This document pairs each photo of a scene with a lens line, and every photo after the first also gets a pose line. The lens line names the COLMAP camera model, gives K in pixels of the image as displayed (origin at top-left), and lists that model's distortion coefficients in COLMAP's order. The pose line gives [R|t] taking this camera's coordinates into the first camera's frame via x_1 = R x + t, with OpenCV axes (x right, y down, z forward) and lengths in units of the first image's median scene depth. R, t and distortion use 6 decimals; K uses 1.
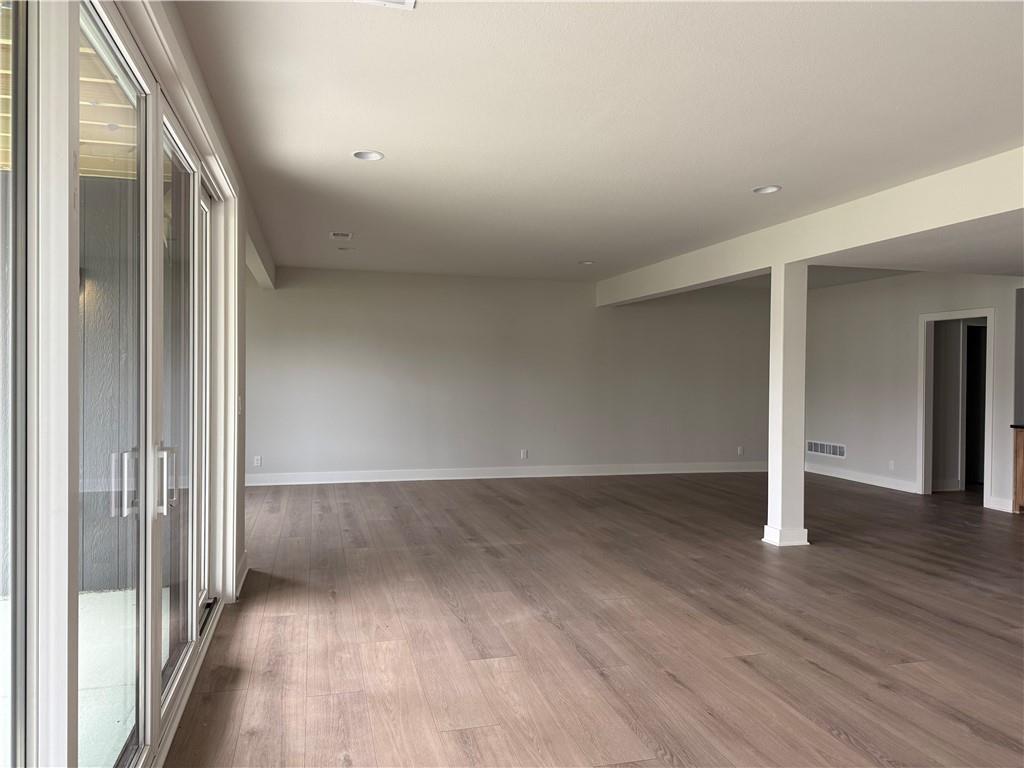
lens RADIAL K [[719.8, 0, 515.6], [0, 719.8, 382.8], [0, 0, 1]] dist [0.090925, -0.089528]
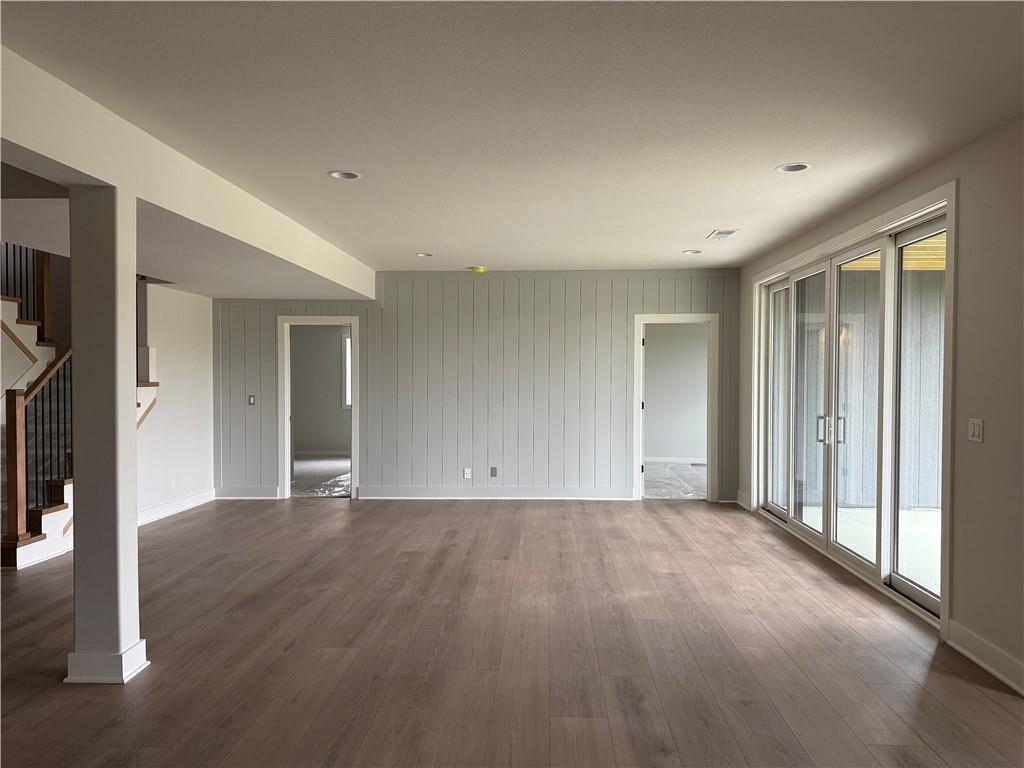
lens RADIAL K [[719.8, 0, 509.9], [0, 719.8, 385.8], [0, 0, 1]] dist [0.090925, -0.089528]
pose [[-0.948155, -0.019548, 0.317207, -0.165276], [-0.008645, 0.999324, 0.035741, -0.047749], [-0.317691, 0.031146, -0.947683, 2.151580]]
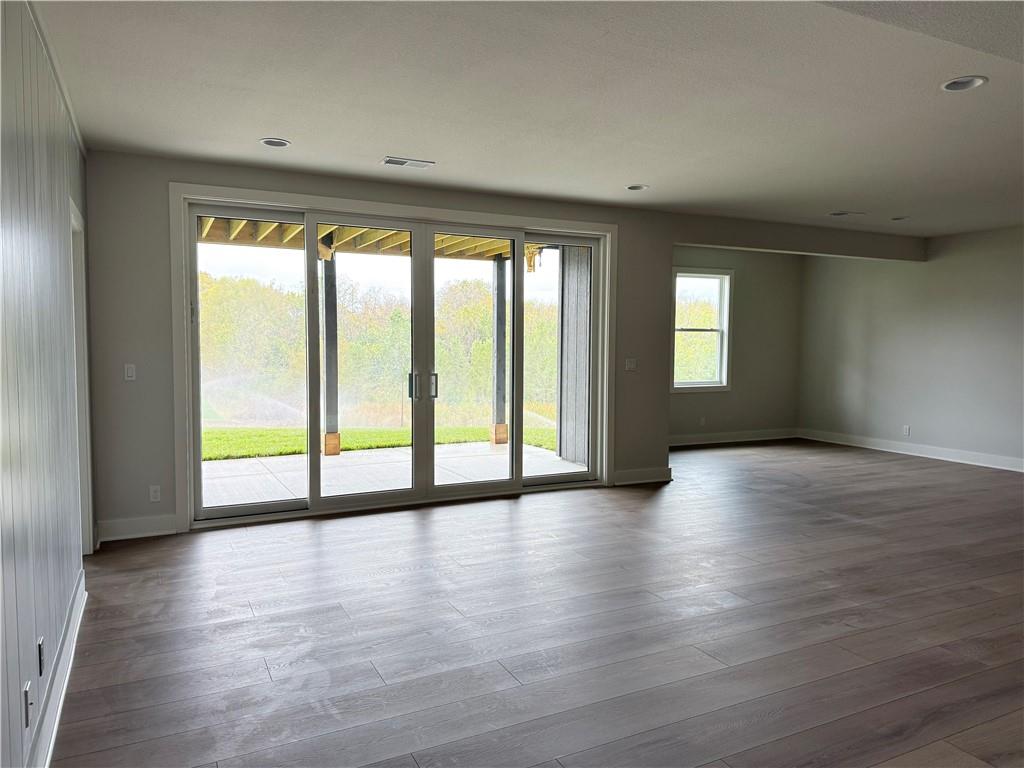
lens RADIAL K [[719.8, 0, 511.7], [0, 719.8, 383.2], [0, 0, 1]] dist [0.090925, -0.089528]
pose [[0.196545, 0.059071, -0.978714, 1.190646], [-0.014272, 0.998250, 0.057384, -0.011152], [0.980391, 0.002689, 0.197044, 0.492862]]
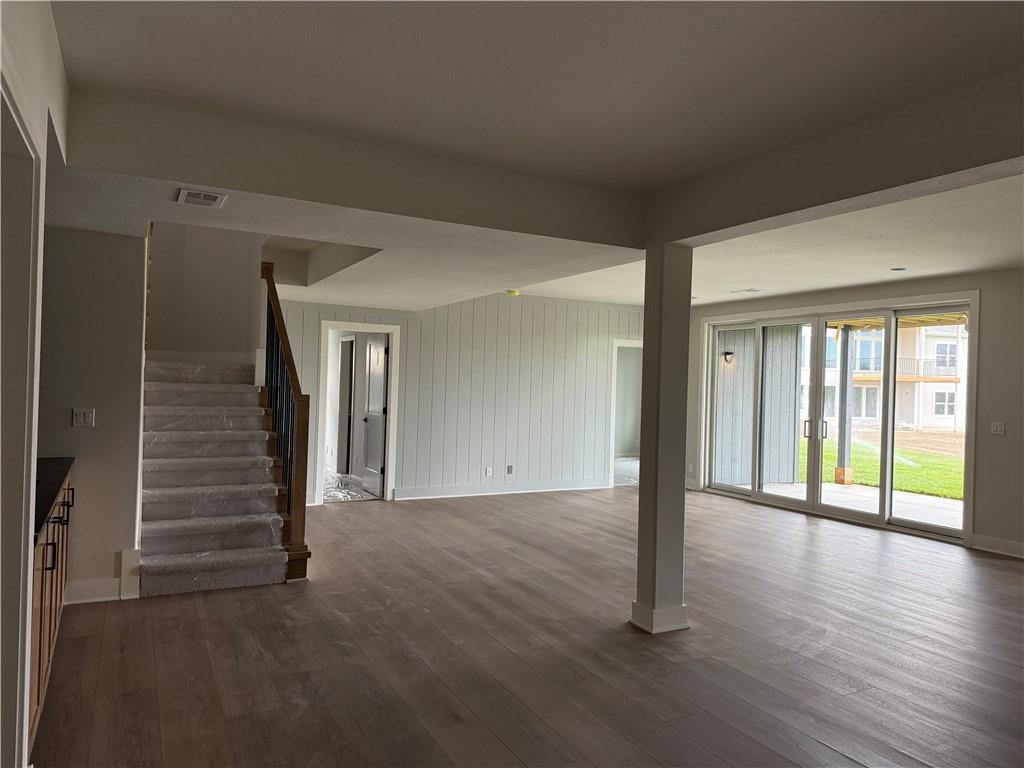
lens RADIAL K [[719.8, 0, 511.6], [0, 719.8, 380.8], [0, 0, 1]] dist [0.090925, -0.089528]
pose [[-0.976674, -0.041799, -0.210620, 1.010438], [-0.044829, 0.998948, 0.009631, -0.039785], [0.209996, 0.018848, -0.977521, 2.509639]]
